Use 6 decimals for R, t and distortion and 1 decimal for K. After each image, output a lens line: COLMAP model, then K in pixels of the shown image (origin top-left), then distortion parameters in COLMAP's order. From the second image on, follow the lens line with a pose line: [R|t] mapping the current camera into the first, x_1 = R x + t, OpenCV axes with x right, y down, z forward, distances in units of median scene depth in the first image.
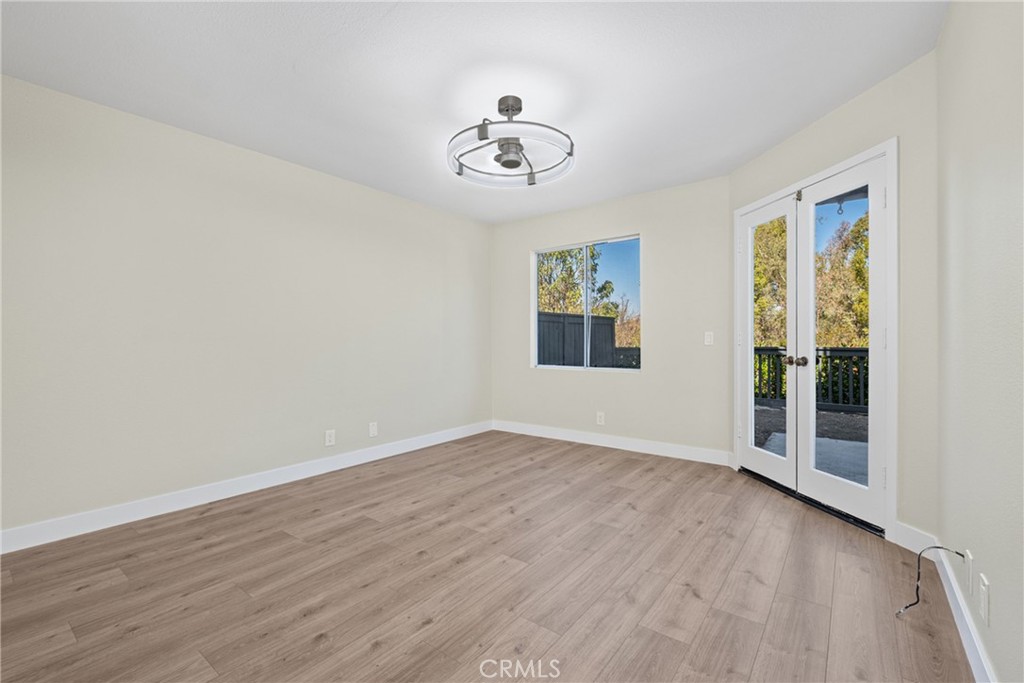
lens RADIAL K [[440.0, 0, 511.3], [0, 440.0, 348.6], [0, 0, 1]] dist [0.000954, -0.005621]
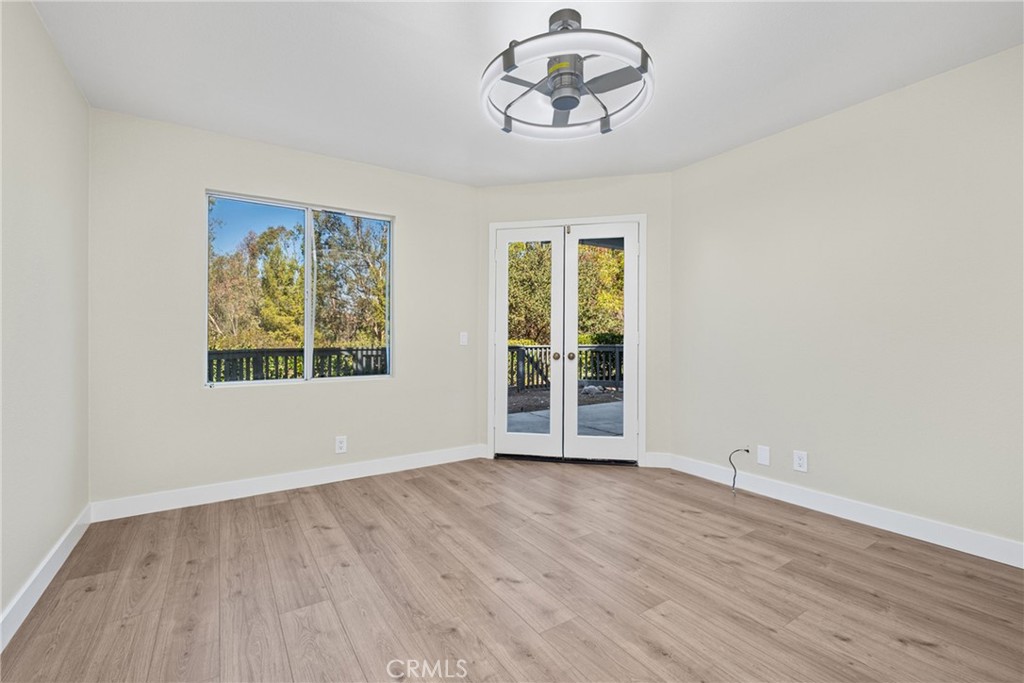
lens RADIAL K [[440.0, 0, 512.5], [0, 440.0, 339.3], [0, 0, 1]] dist [0.000954, -0.005621]
pose [[0.339275, 0.001605, 0.940686, -0.549500], [0.022717, 0.999693, -0.009899, -0.009924], [-0.940413, 0.024728, 0.339134, 0.620978]]
